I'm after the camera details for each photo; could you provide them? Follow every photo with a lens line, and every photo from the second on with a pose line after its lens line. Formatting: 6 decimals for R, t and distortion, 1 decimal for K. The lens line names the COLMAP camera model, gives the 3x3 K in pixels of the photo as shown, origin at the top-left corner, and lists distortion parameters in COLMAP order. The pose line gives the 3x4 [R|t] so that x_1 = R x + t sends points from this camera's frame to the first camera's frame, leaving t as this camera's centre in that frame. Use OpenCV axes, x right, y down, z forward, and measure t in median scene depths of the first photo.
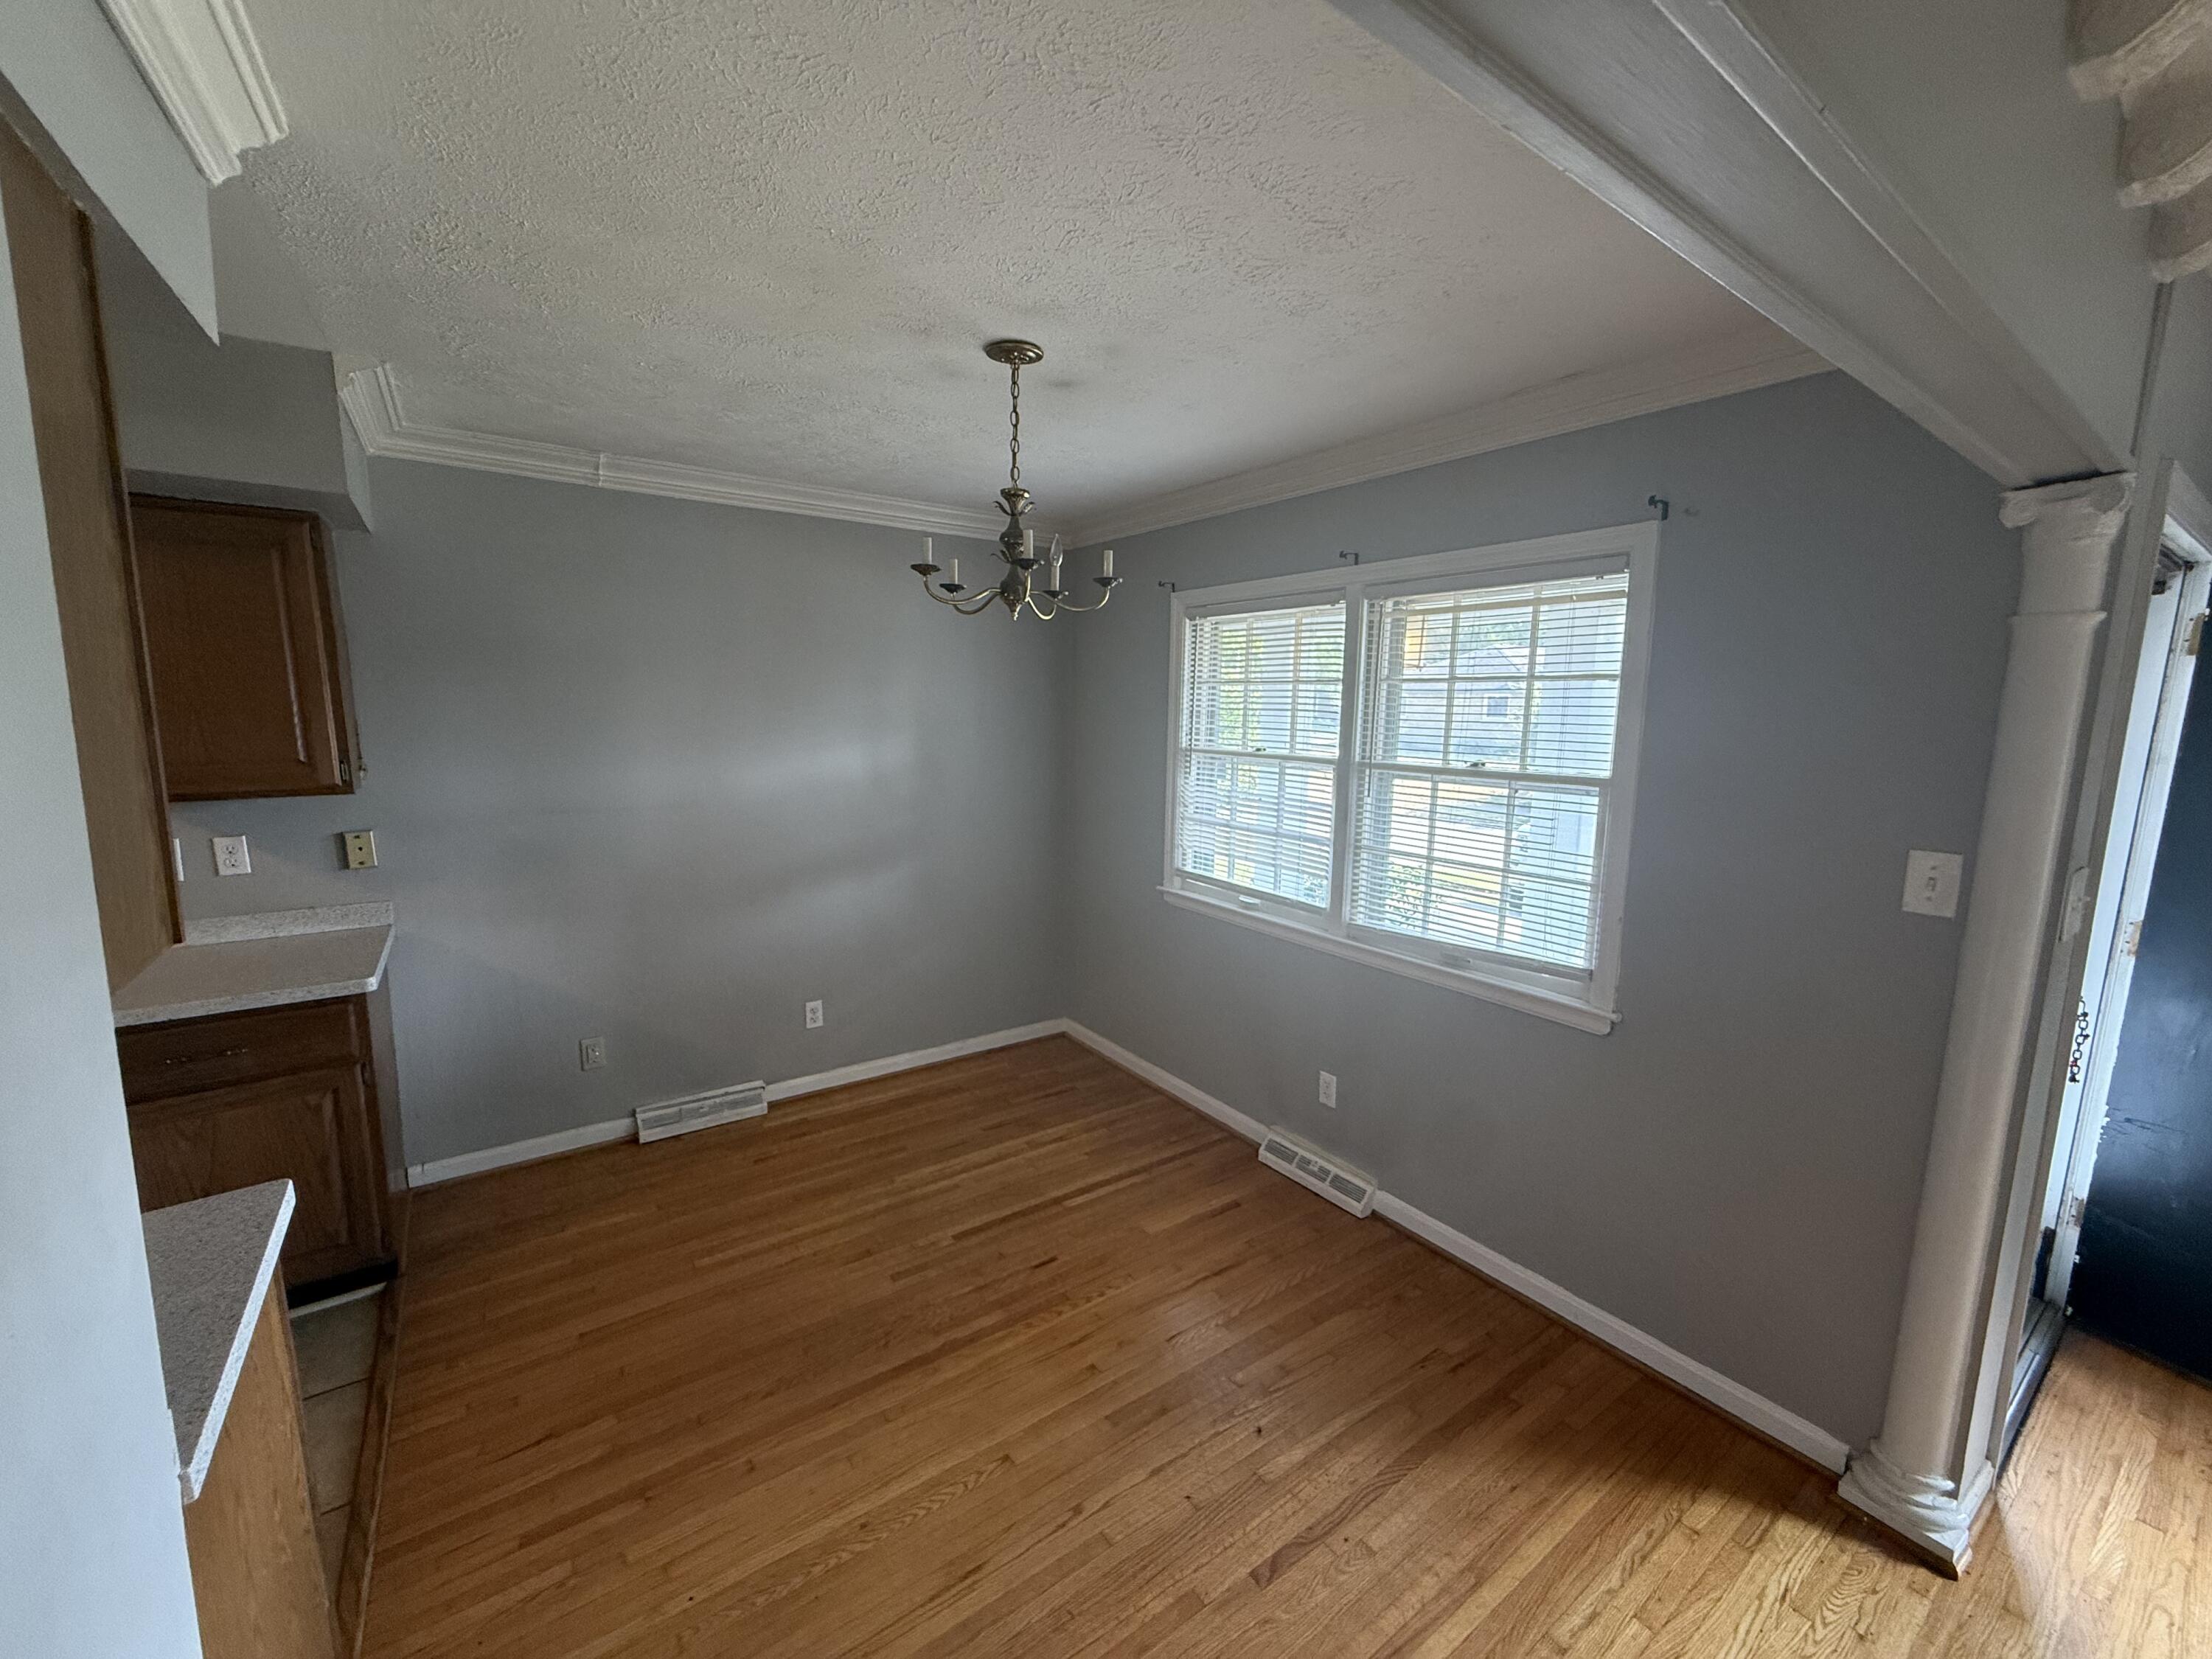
lens RADIAL K [[880.4, 0, 1099.8], [0, 880.4, 830.5], [0, 0, 1]] dist [-0.001681, 0.000581]
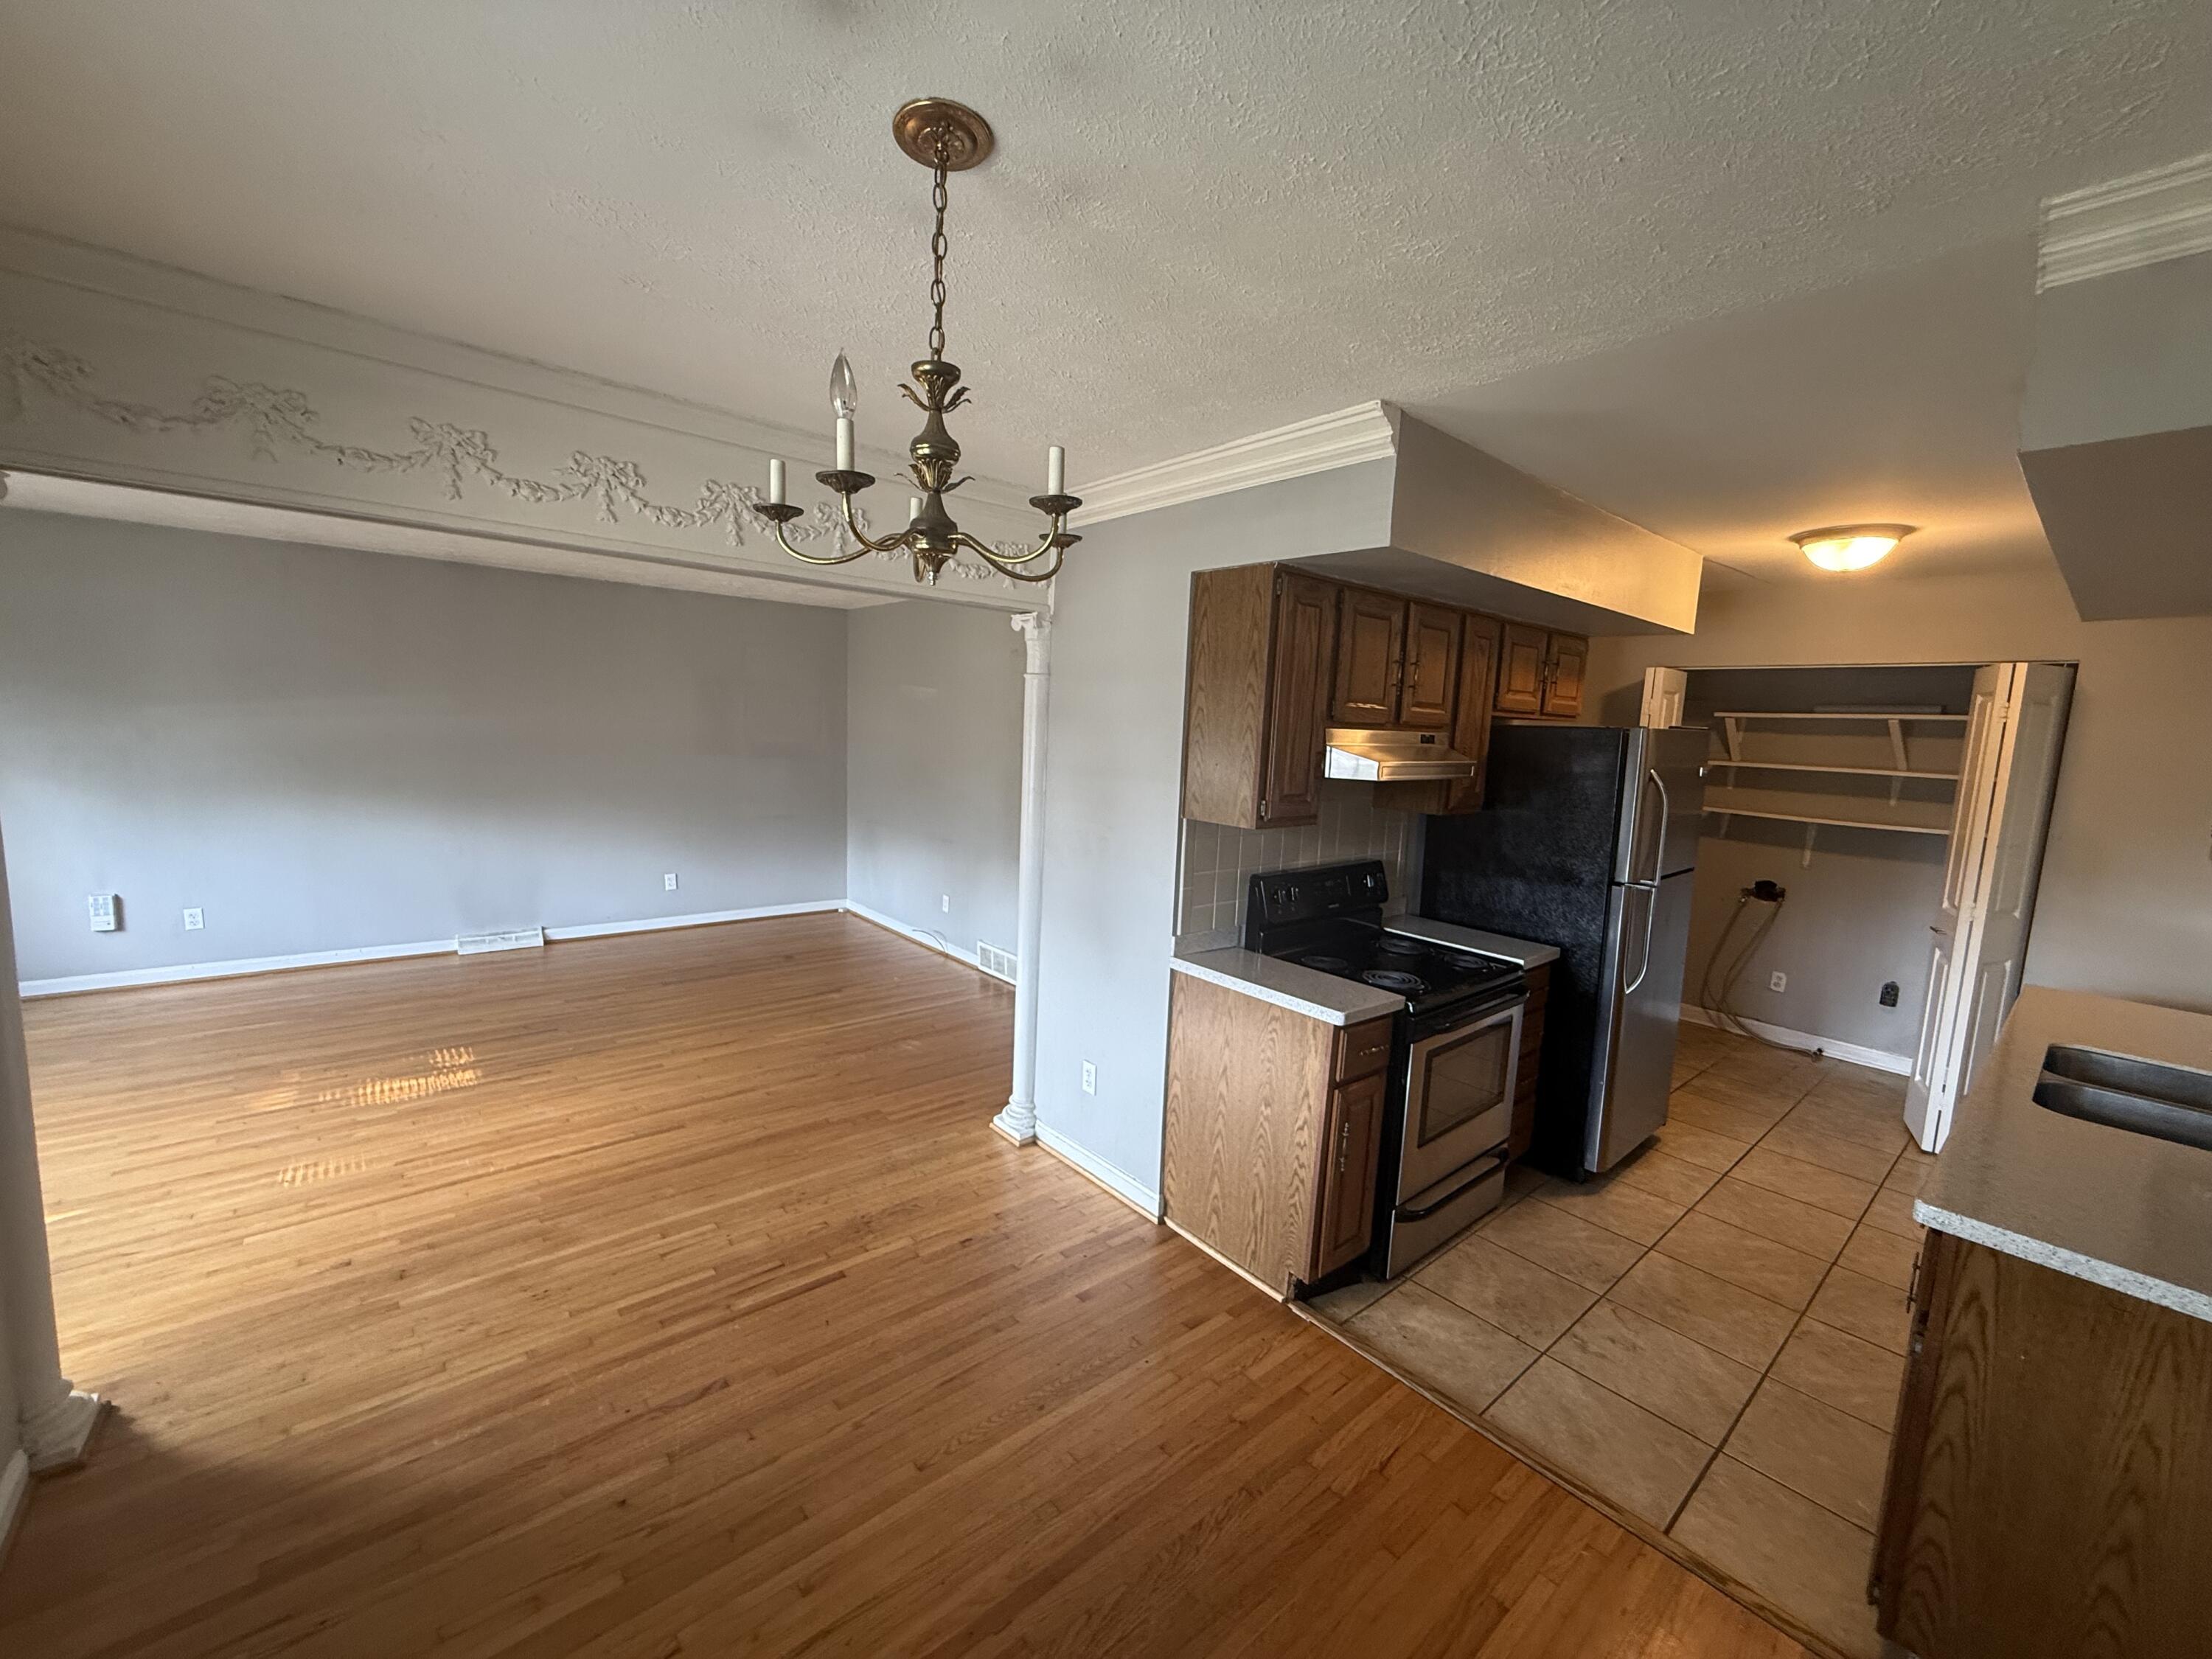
lens RADIAL K [[880.4, 0, 1099.8], [0, 880.4, 830.5], [0, 0, 1]] dist [-0.001681, 0.000581]
pose [[-0.994405, -0.048636, -0.093777, -0.119060], [-0.071380, 0.963750, 0.257082, -0.173398], [0.077874, 0.262337, -0.961829, 1.185499]]
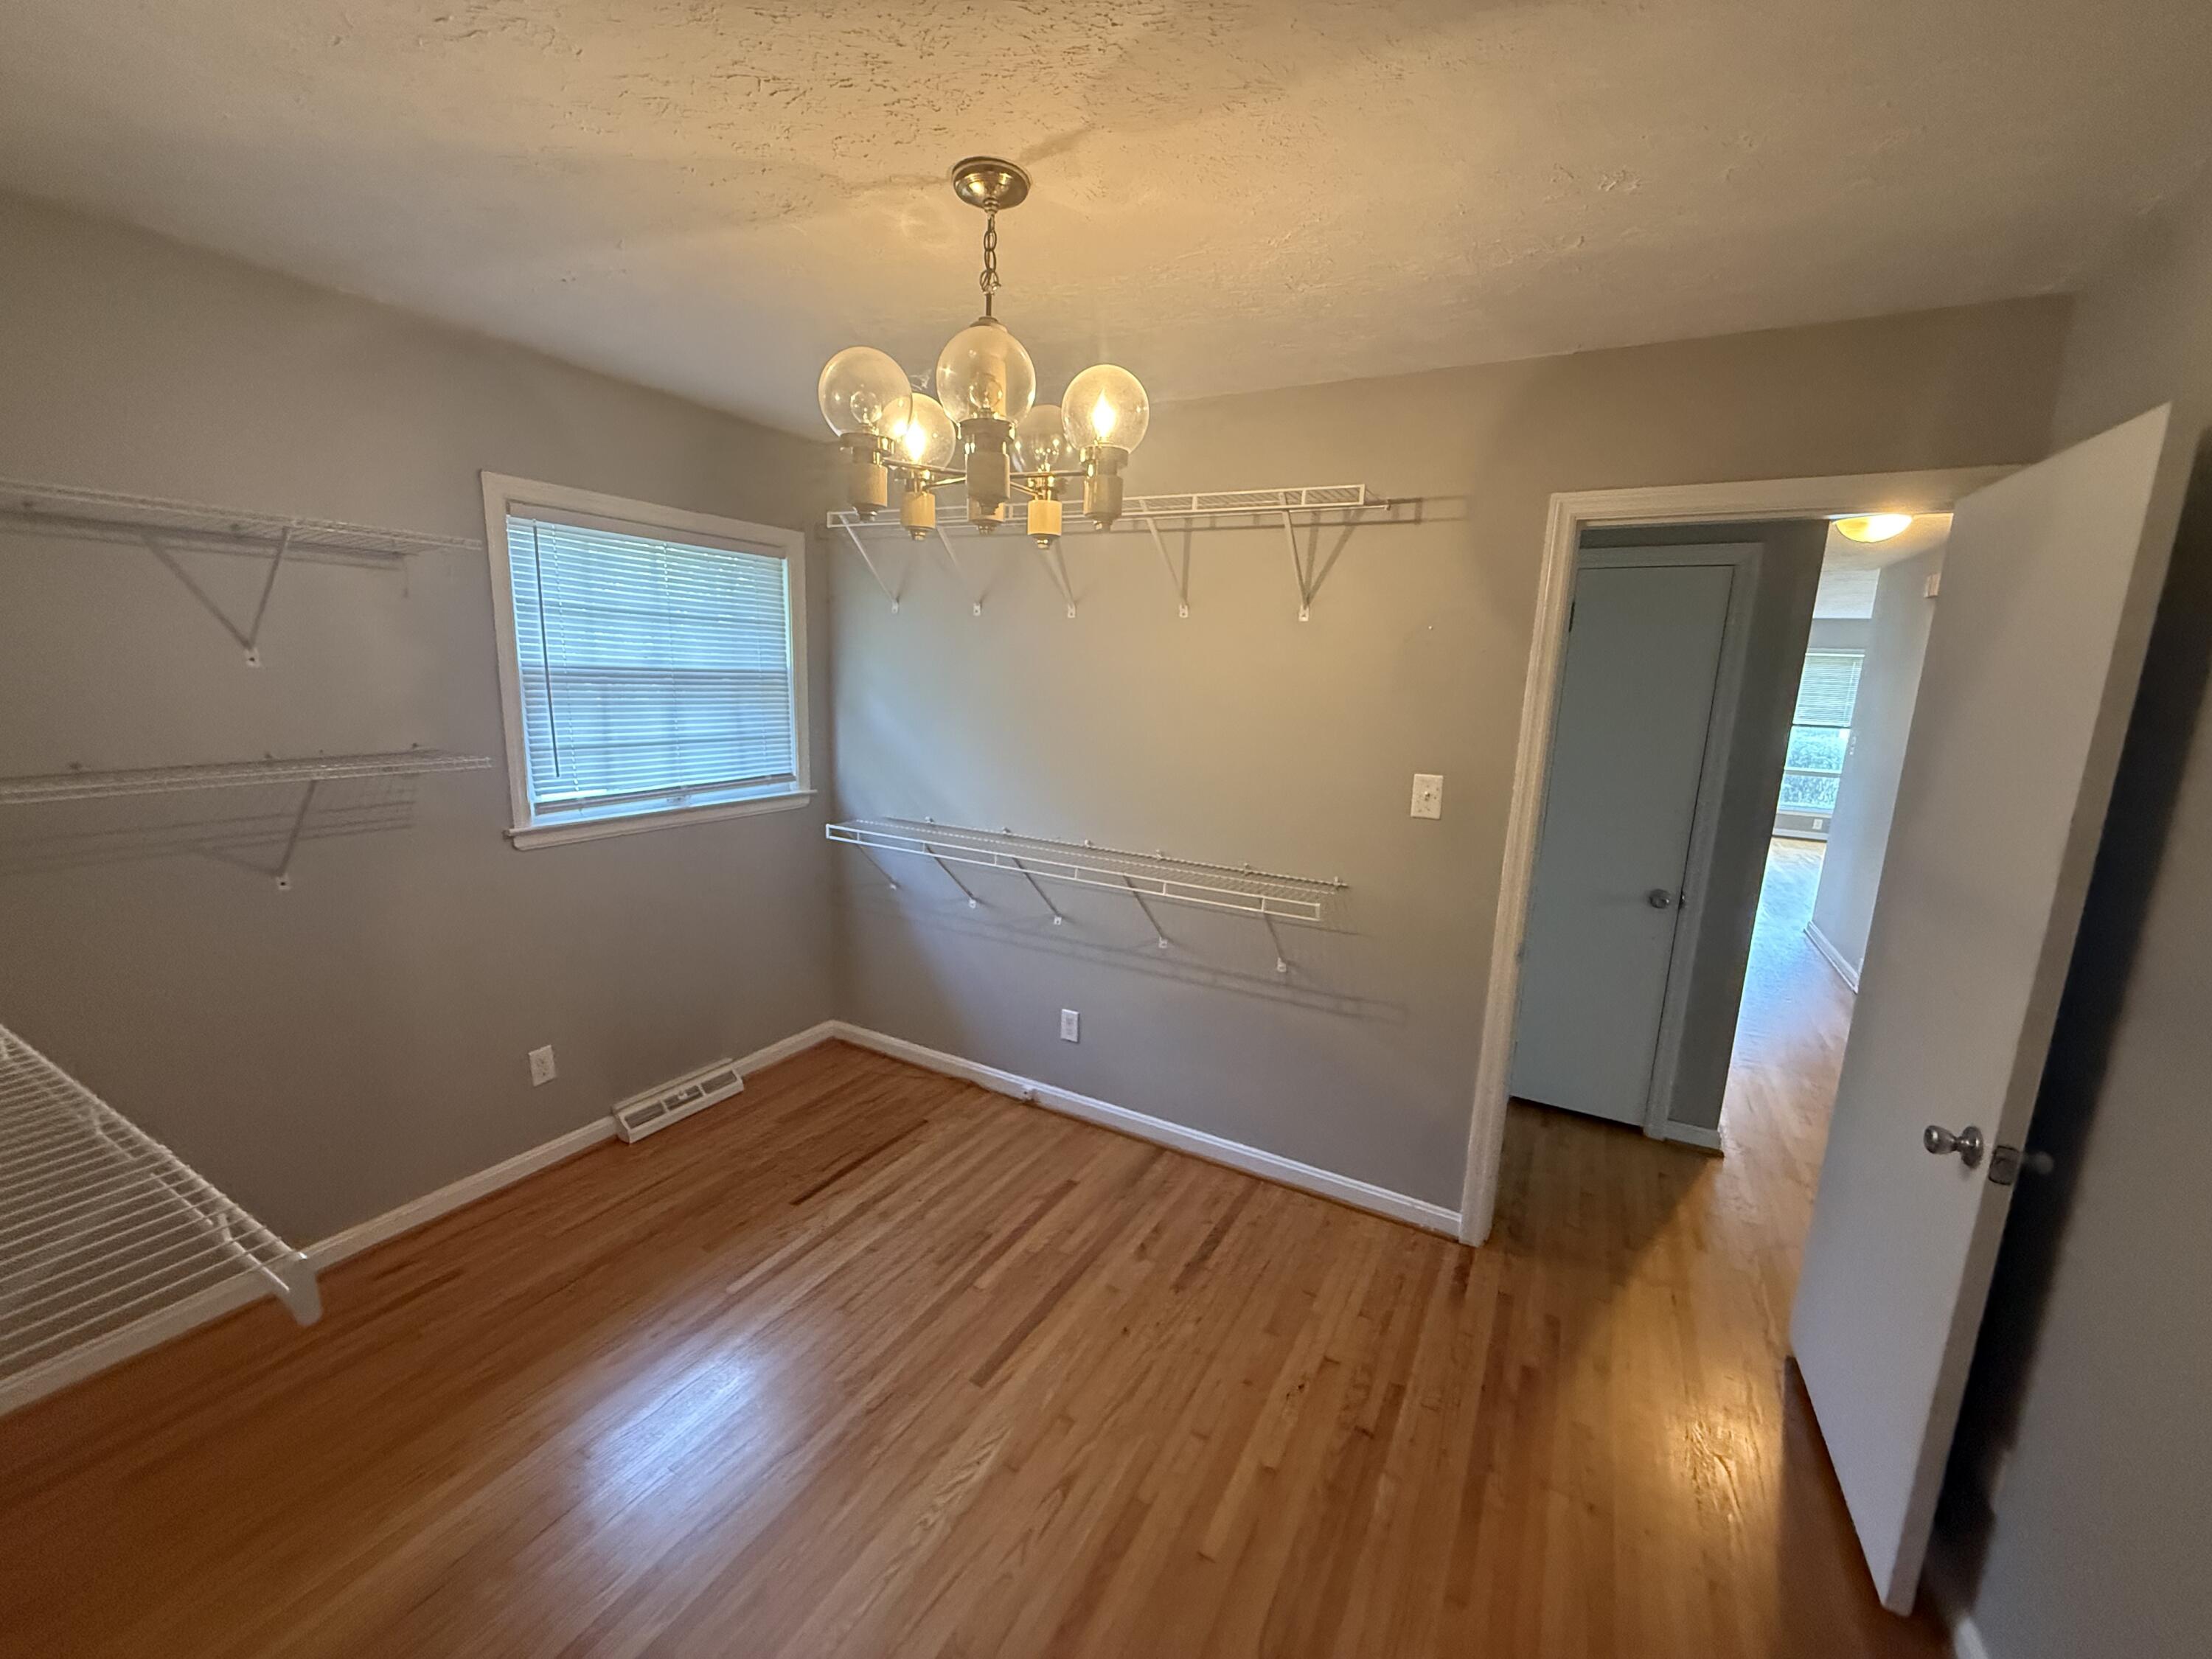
lens RADIAL K [[880.4, 0, 1099.8], [0, 880.4, 830.5], [0, 0, 1]] dist [-0.001681, 0.000581]
pose [[-0.433414, -0.195637, 0.879704, -0.850755], [0.087338, 0.962439, 0.257066, -0.144677], [-0.896953, 0.188248, -0.400048, 0.960171]]
